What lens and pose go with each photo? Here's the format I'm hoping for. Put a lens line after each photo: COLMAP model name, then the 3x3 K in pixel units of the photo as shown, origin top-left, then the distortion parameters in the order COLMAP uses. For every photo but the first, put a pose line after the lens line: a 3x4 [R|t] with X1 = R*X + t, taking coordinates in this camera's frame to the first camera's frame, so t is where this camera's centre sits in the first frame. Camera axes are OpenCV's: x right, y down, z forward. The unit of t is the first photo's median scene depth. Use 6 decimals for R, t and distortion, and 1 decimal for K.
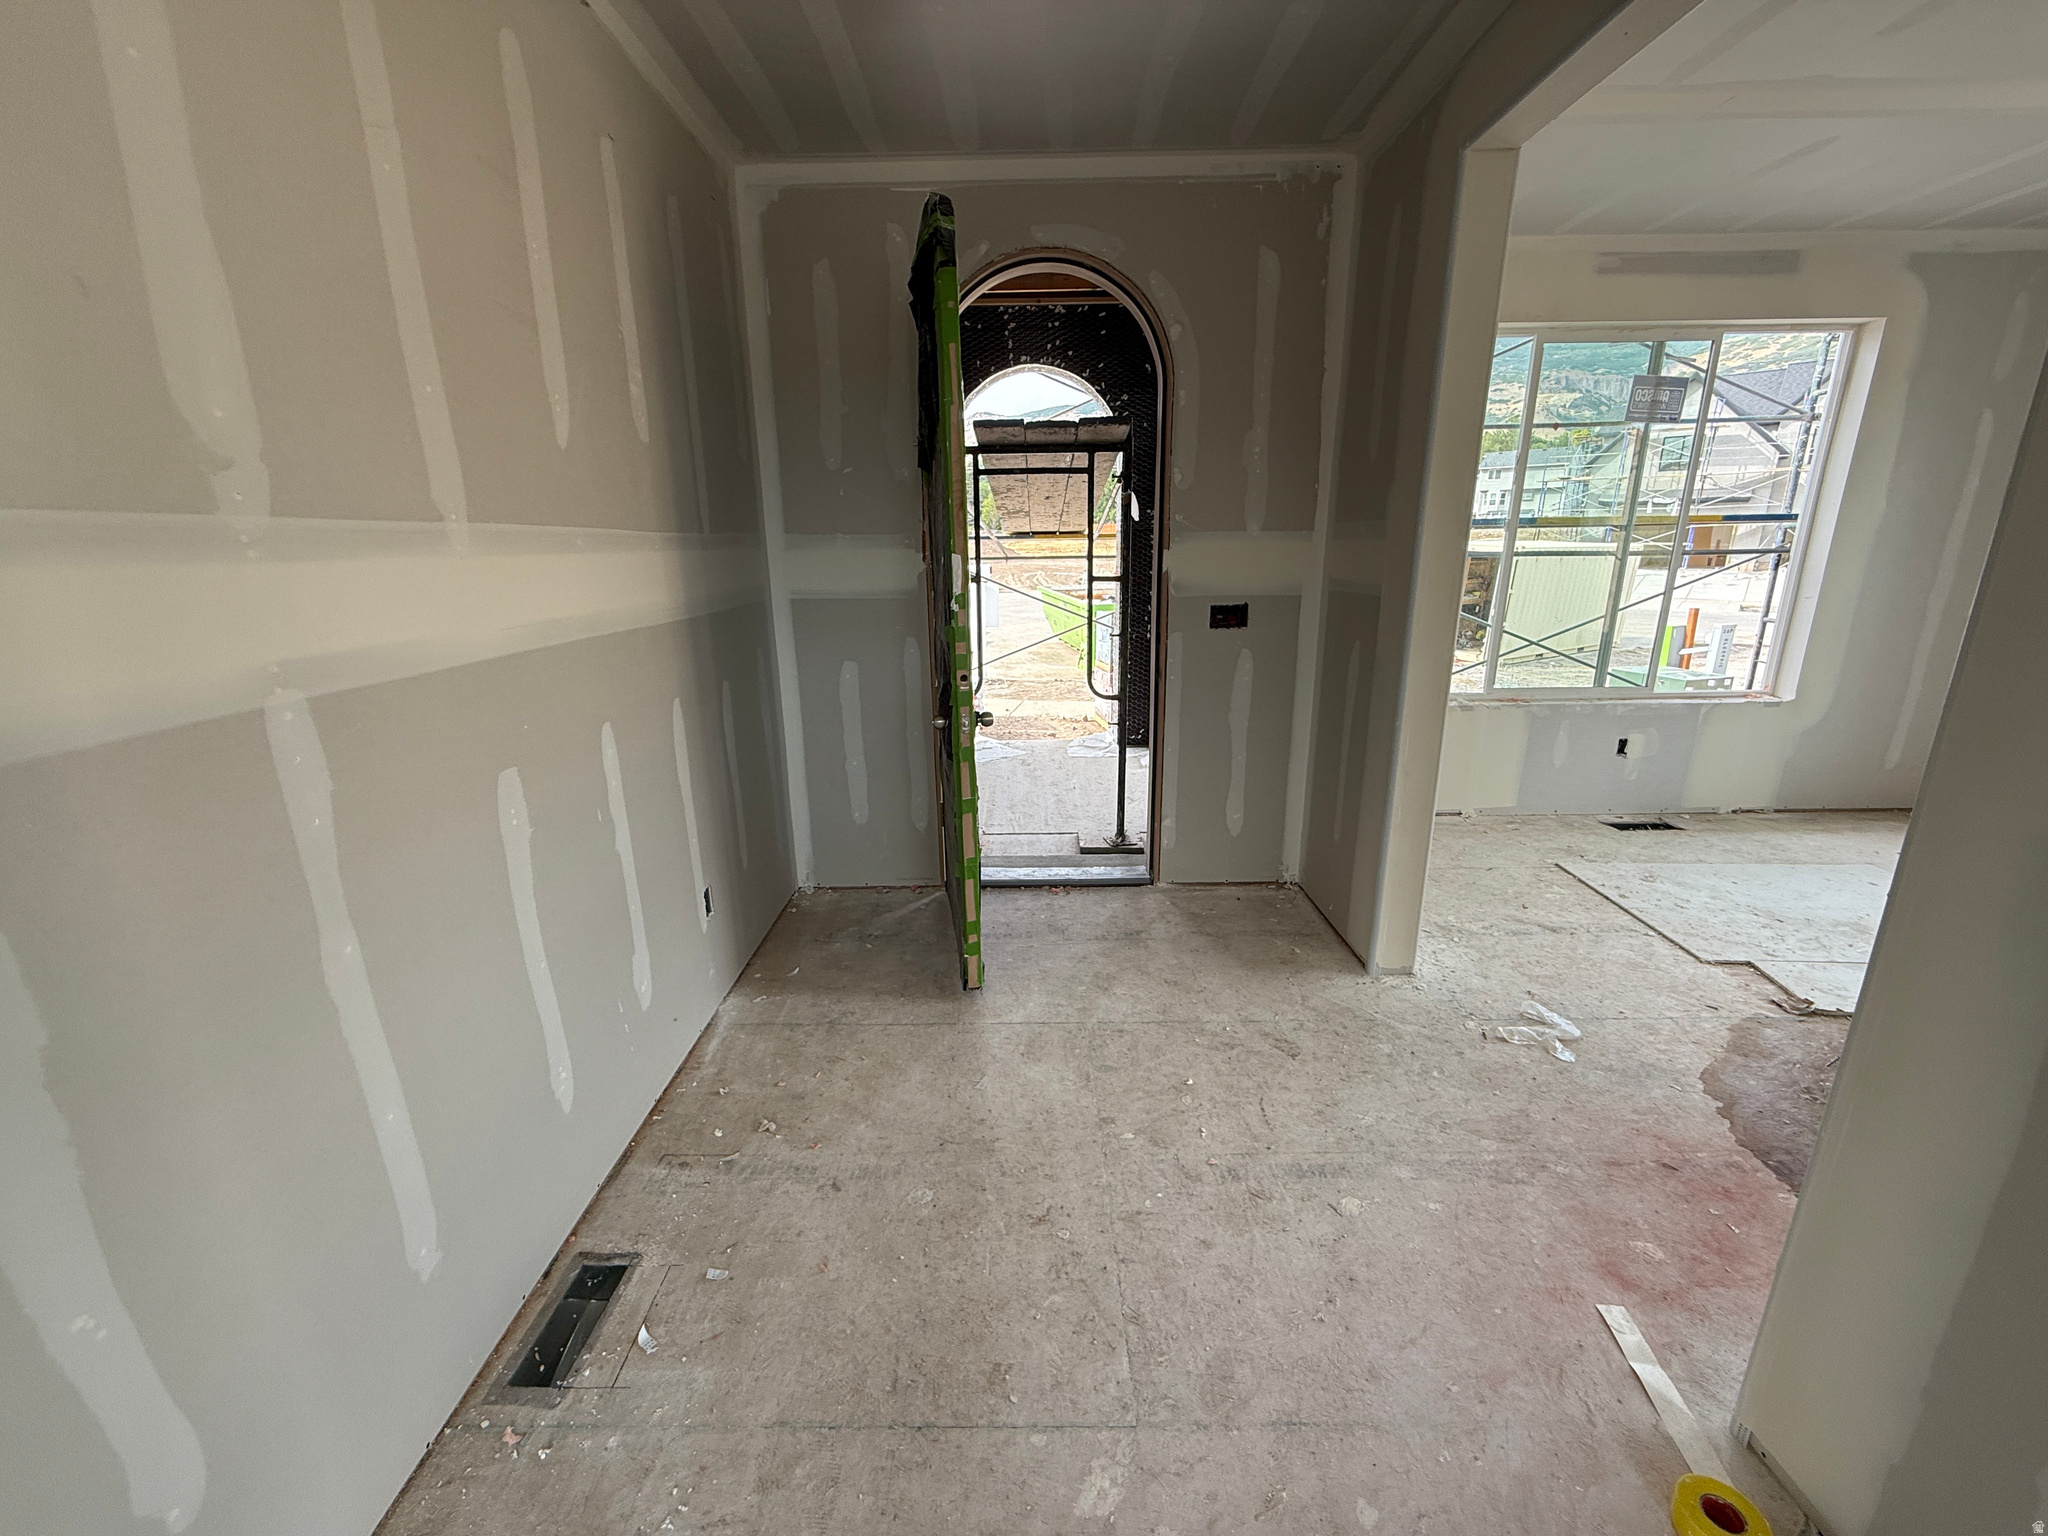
lens RADIAL K [[813.2, 0, 1017.7], [0, 813.2, 764.1], [0, 0, 1]] dist [-0.000668, 0.000216]
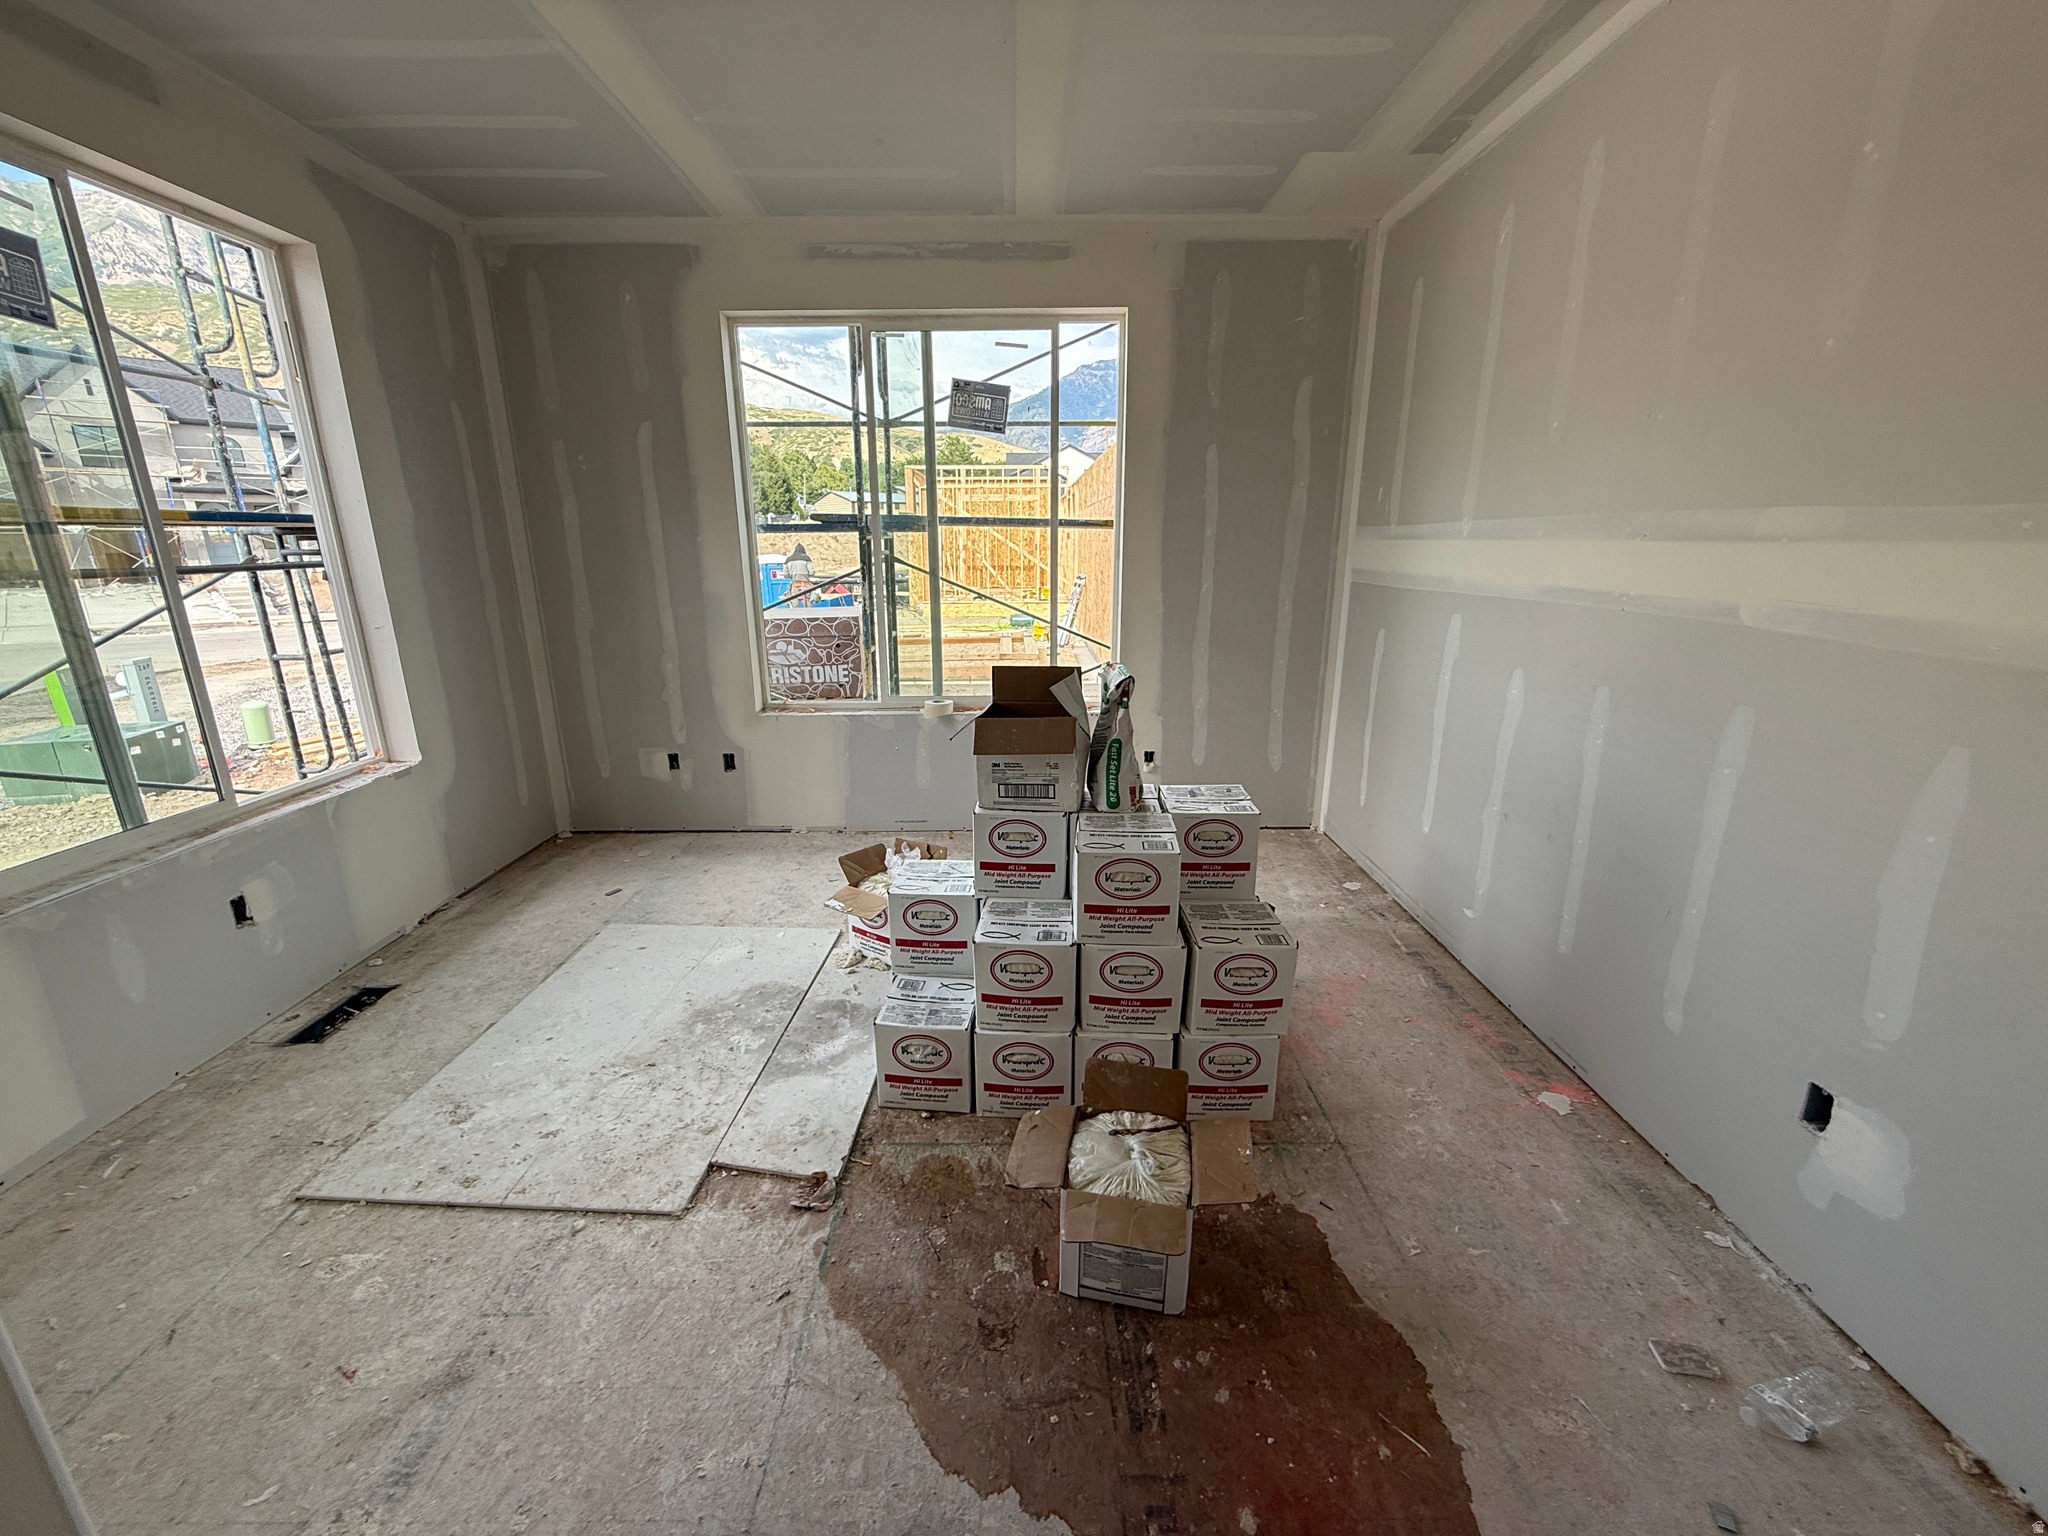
lens RADIAL K [[813.2, 0, 1017.7], [0, 813.2, 764.1], [0, 0, 1]] dist [-0.000668, 0.000216]
pose [[-0.007487, -0.254380, 0.967075, 0.233843], [0.267886, 0.931243, 0.247029, -0.124974], [-0.963422, 0.260915, 0.061173, 0.452643]]
